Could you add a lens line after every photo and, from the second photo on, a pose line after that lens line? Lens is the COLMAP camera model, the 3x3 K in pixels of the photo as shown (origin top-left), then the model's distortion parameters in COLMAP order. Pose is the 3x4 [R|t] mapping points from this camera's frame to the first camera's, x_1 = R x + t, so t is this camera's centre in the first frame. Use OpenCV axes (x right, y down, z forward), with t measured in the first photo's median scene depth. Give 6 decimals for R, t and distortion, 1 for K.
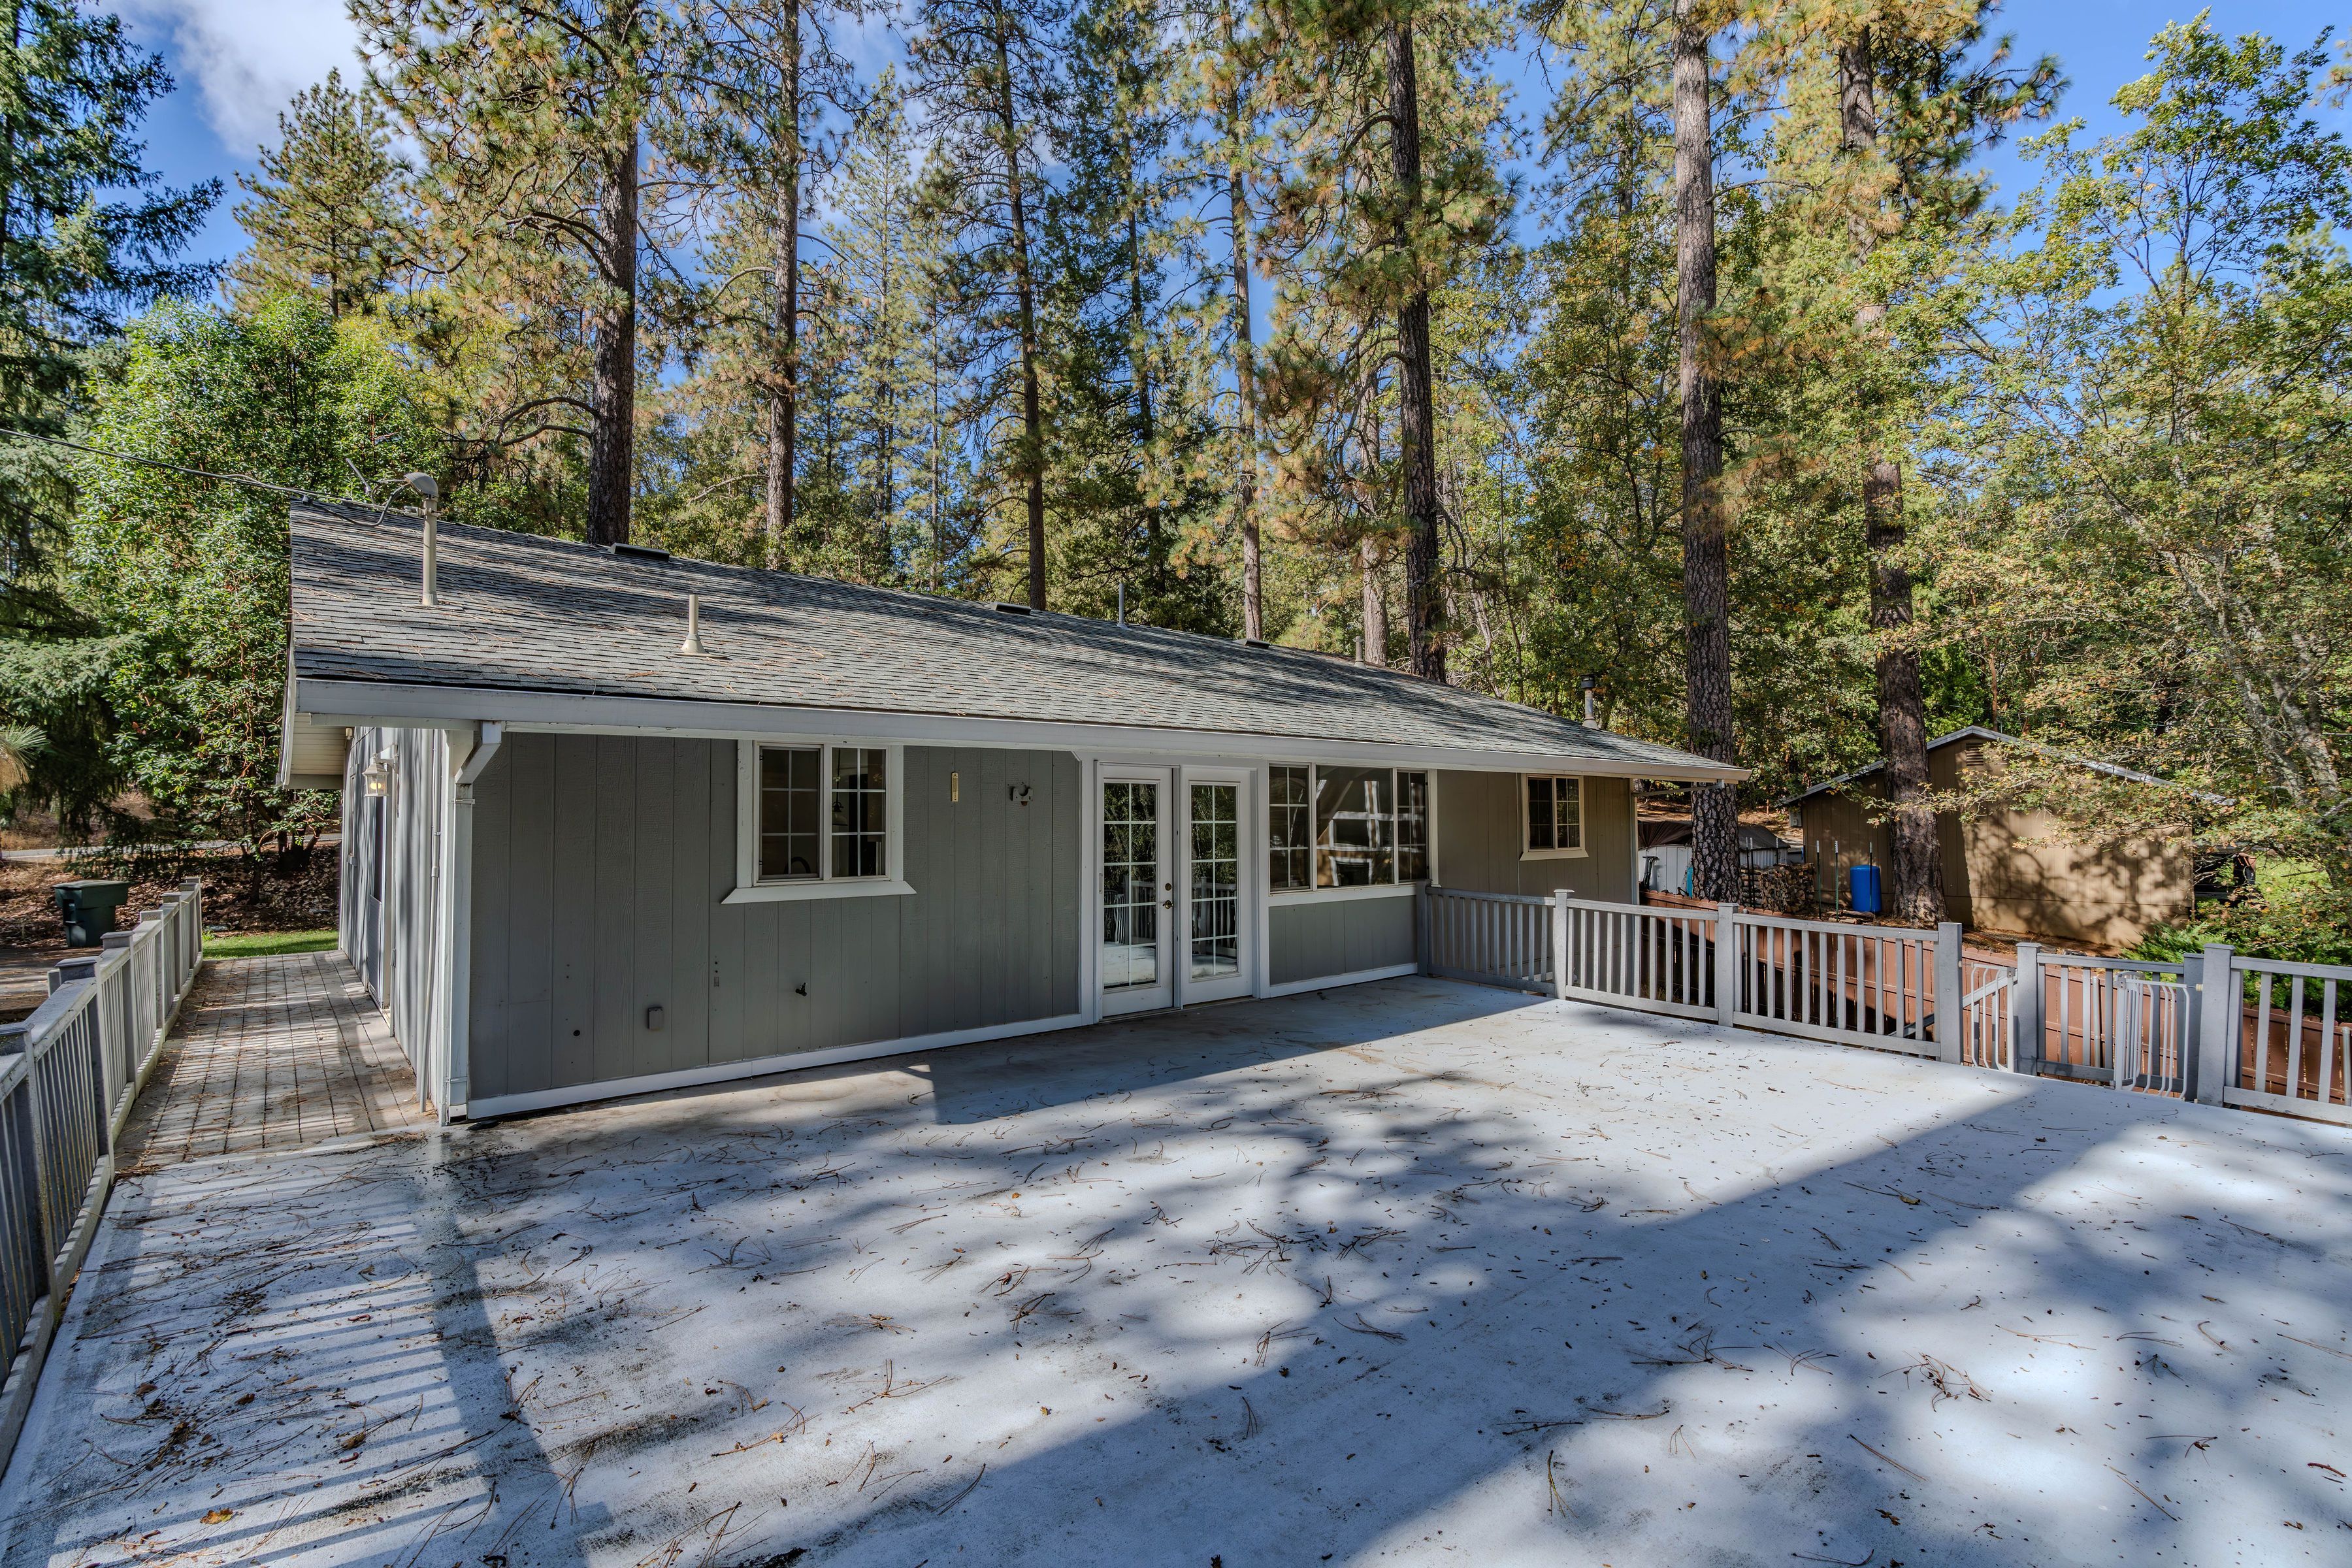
lens RADIAL K [[1057.2, 0, 1159.7], [0, 1057.2, 782.1], [0, 0, 1]] dist [-0.007637, 0.001710]
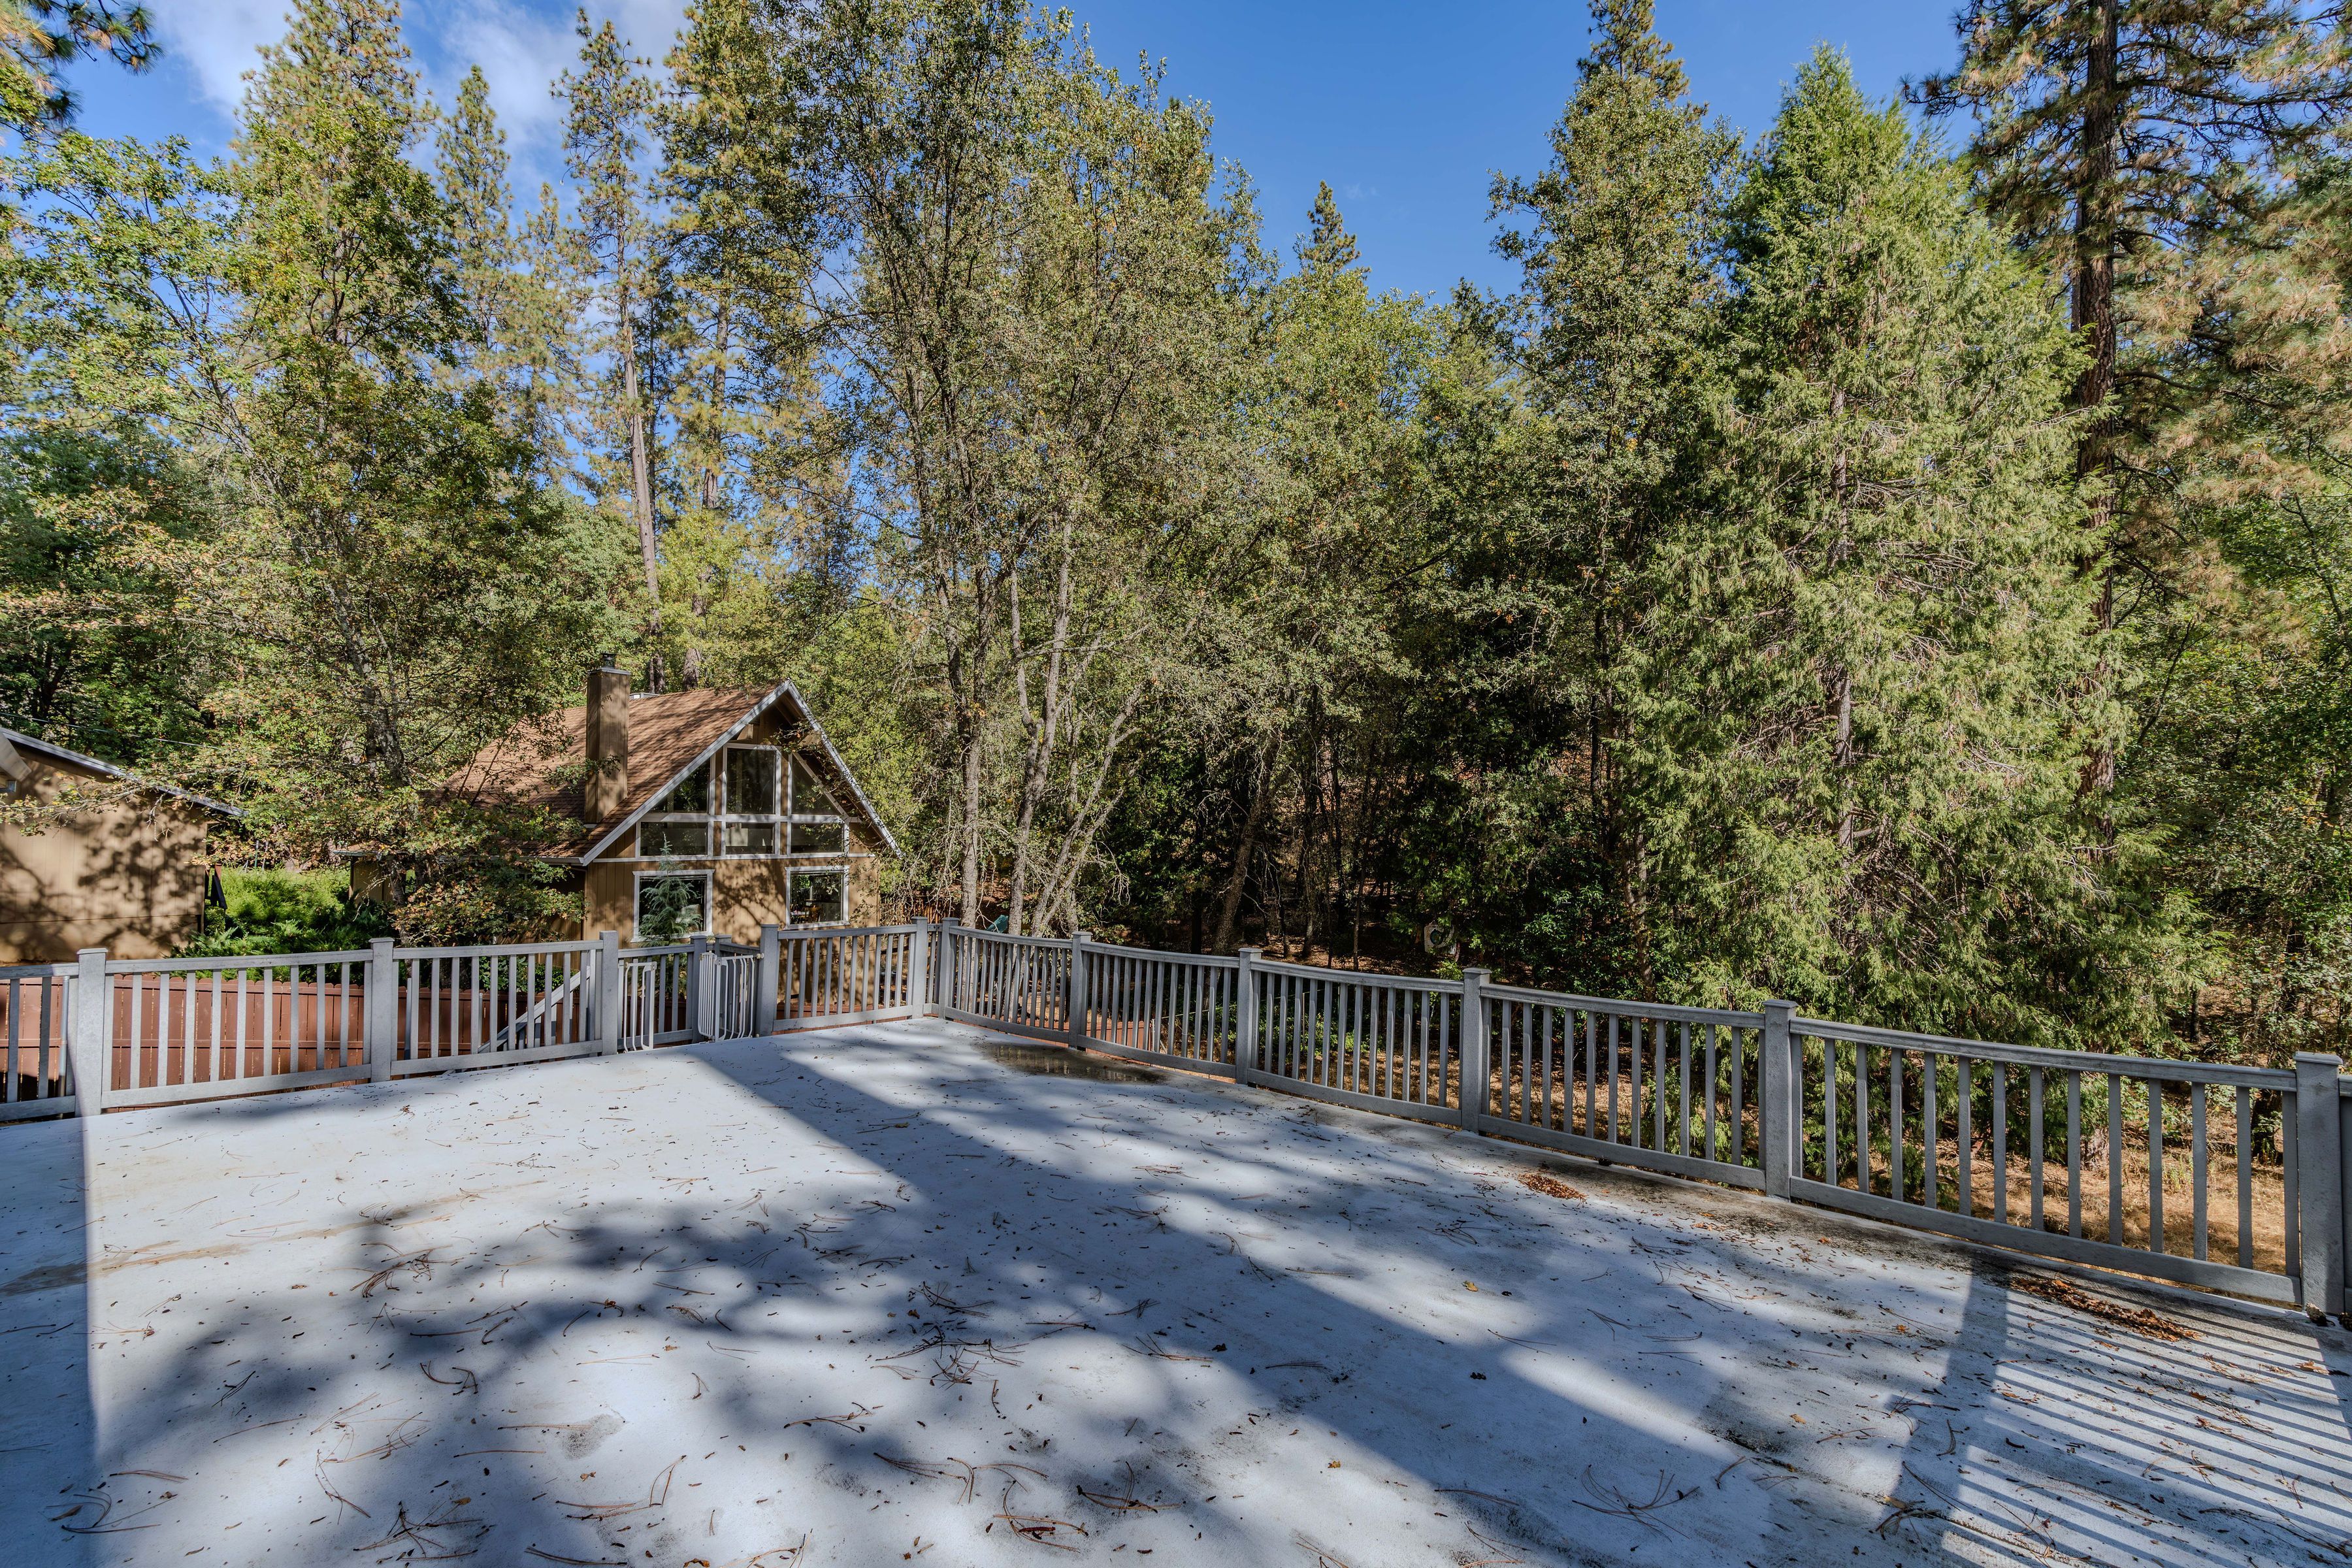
lens RADIAL K [[1057.2, 0, 1169.8], [0, 1057.2, 771.4], [0, 0, 1]] dist [-0.007637, 0.001710]
pose [[-0.097413, 0.052805, 0.993842, -0.511848], [-0.039267, 0.997610, -0.056854, 0.002809], [-0.994469, -0.044563, -0.095107, 0.585977]]
